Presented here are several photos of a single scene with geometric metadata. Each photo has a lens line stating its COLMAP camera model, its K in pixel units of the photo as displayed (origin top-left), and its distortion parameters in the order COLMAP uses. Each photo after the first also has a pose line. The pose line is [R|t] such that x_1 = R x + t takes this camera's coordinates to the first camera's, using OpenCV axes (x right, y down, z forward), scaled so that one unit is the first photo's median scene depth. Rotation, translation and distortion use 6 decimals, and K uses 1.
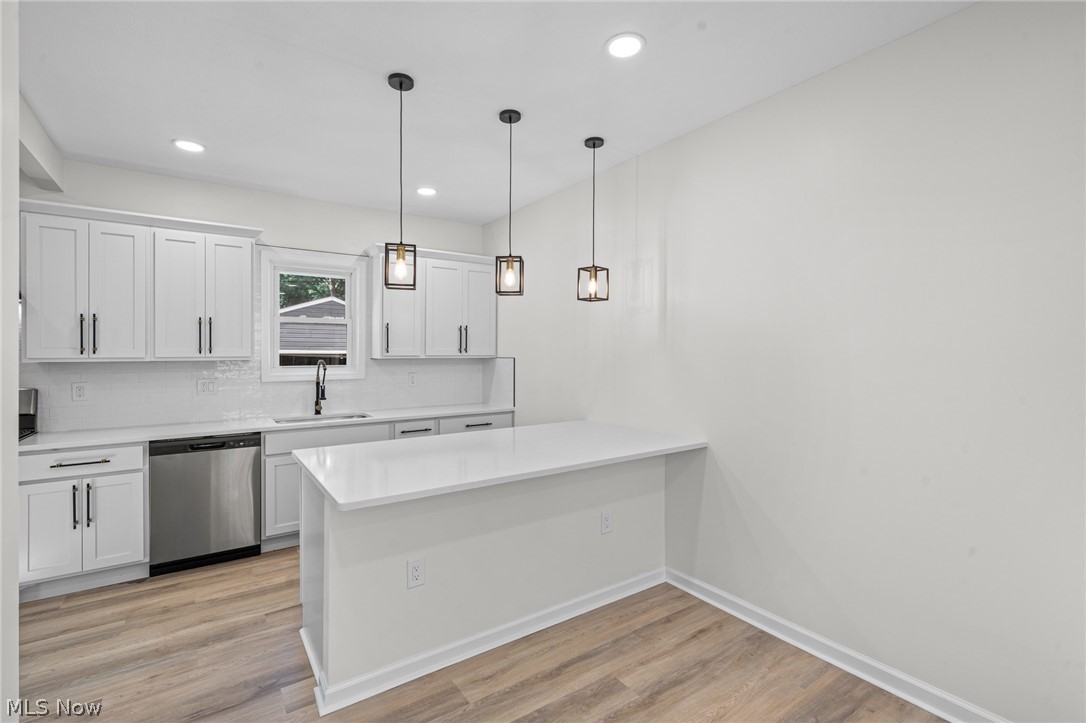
lens RADIAL K [[485.3, 0, 543.2], [0, 485.3, 352.8], [0, 0, 1]] dist [-0.008124, -0.000101]
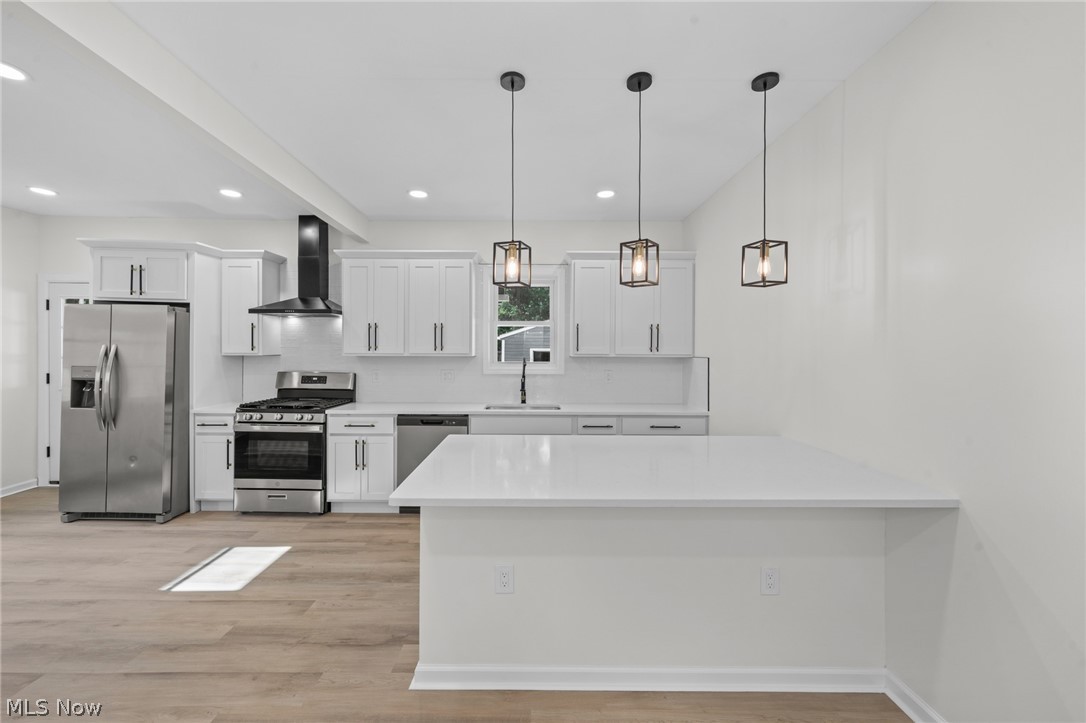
lens RADIAL K [[420.5, 0, 533.4], [0, 420.5, 348.7], [0, 0, 1]] dist [-0.007568, 0.000592]
pose [[0.817930, 0.004347, -0.575301, 0.180353], [-0.006661, 0.999976, -0.001913, -0.004064], [0.575279, 0.005397, 0.817940, 0.234534]]
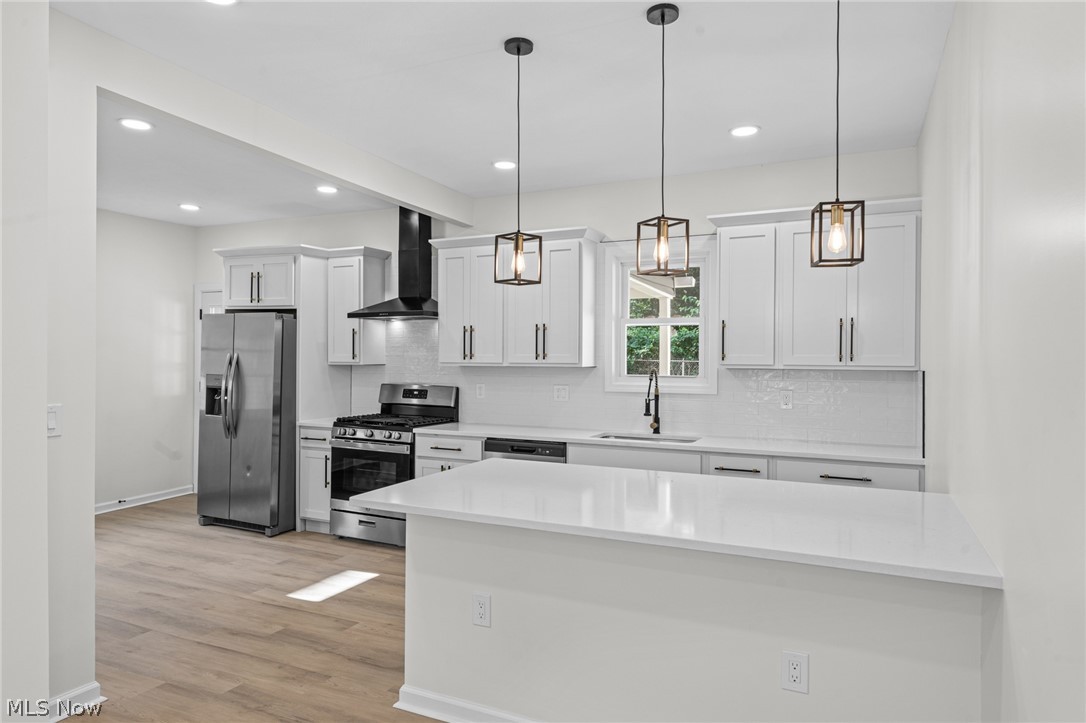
lens RADIAL K [[661.6, 0, 540.5], [0, 661.6, 355.8], [0, 0, 1]] dist [-0.015916, -0.003139]
pose [[0.491993, -0.001809, -0.870597, 0.556622], [-0.007760, 0.999949, -0.006463, 0.002795], [0.870564, 0.009935, 0.491954, 0.341981]]
